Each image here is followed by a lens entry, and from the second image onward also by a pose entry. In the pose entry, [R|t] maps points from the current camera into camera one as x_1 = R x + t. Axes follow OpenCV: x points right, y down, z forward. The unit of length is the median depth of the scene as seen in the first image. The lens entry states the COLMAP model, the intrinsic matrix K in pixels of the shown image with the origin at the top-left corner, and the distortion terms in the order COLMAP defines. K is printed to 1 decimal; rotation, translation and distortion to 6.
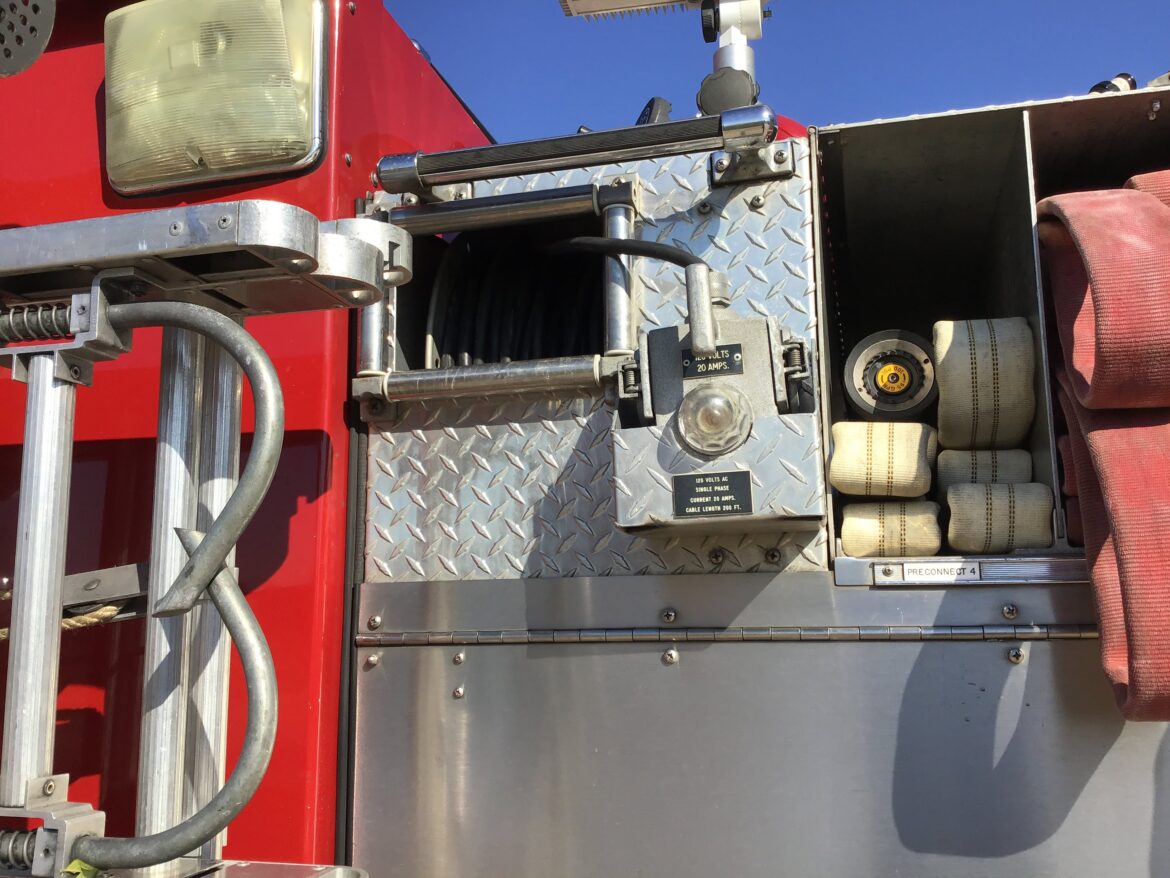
lens RADIAL K [[1077.0, 0, 585.0], [0, 1077.0, 439.0], [0, 0, 1]] dist [0.127130, -0.249305]
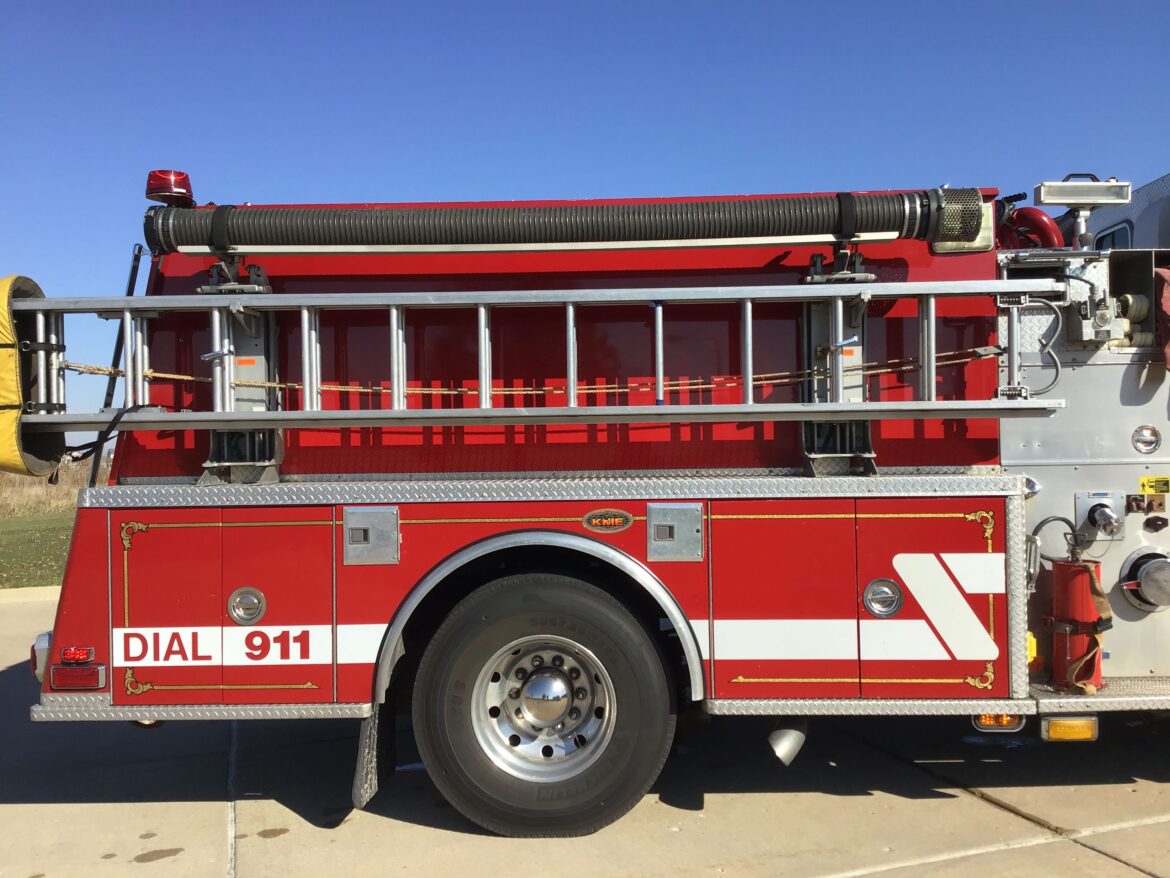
lens RADIAL K [[1100.5, 0, 576.2], [0, 1100.5, 439.1], [0, 0, 1]] dist [0.138155, -0.287212]
pose [[0.971406, -0.003849, 0.237391, -2.940313], [-0.036266, 0.985730, 0.164382, -0.196984], [-0.234637, -0.168291, 0.957405, -2.938947]]
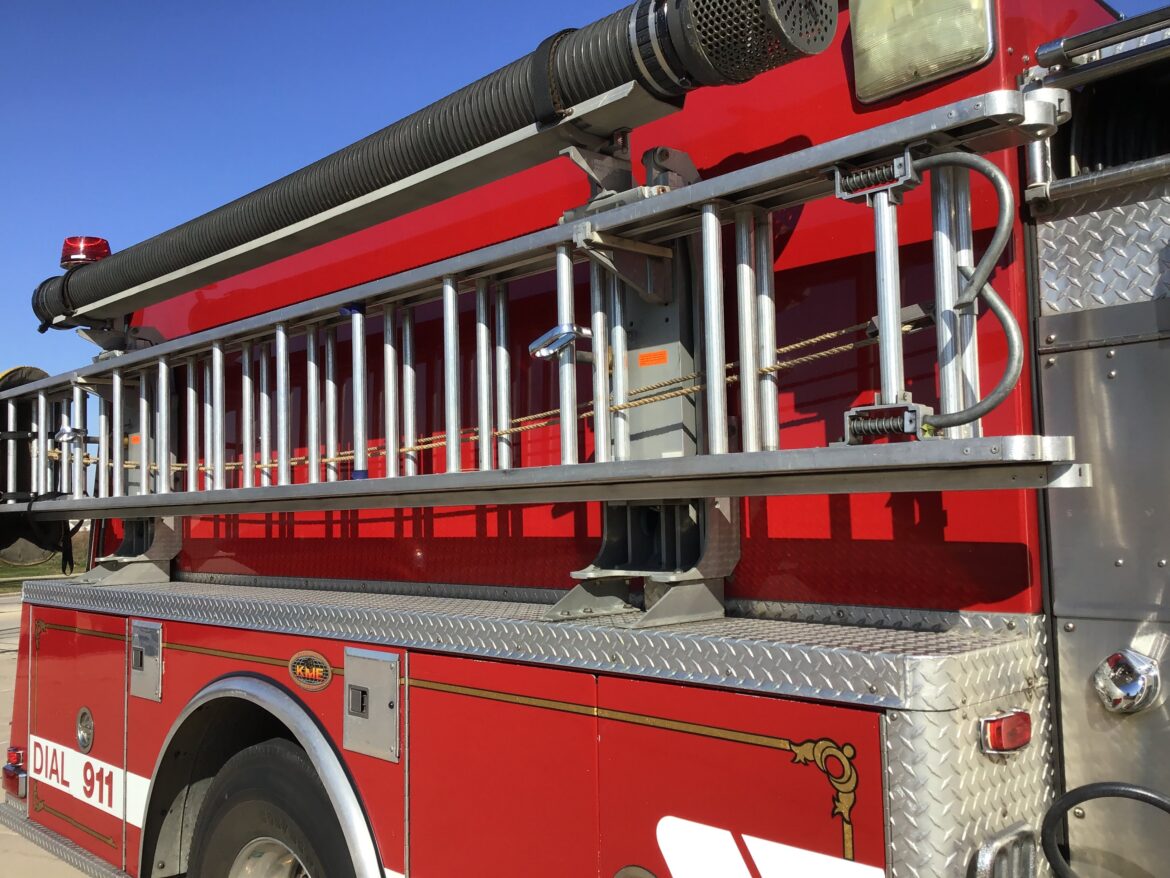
lens RADIAL K [[1072.7, 0, 569.7], [0, 1072.7, 435.0], [0, 0, 1]] dist [0.081494, -0.129822]
pose [[0.860309, -0.045519, -0.507736, 0.005340], [0.098198, 0.992149, 0.077440, 0.117444], [0.500225, -0.116481, 0.858025, -0.788088]]
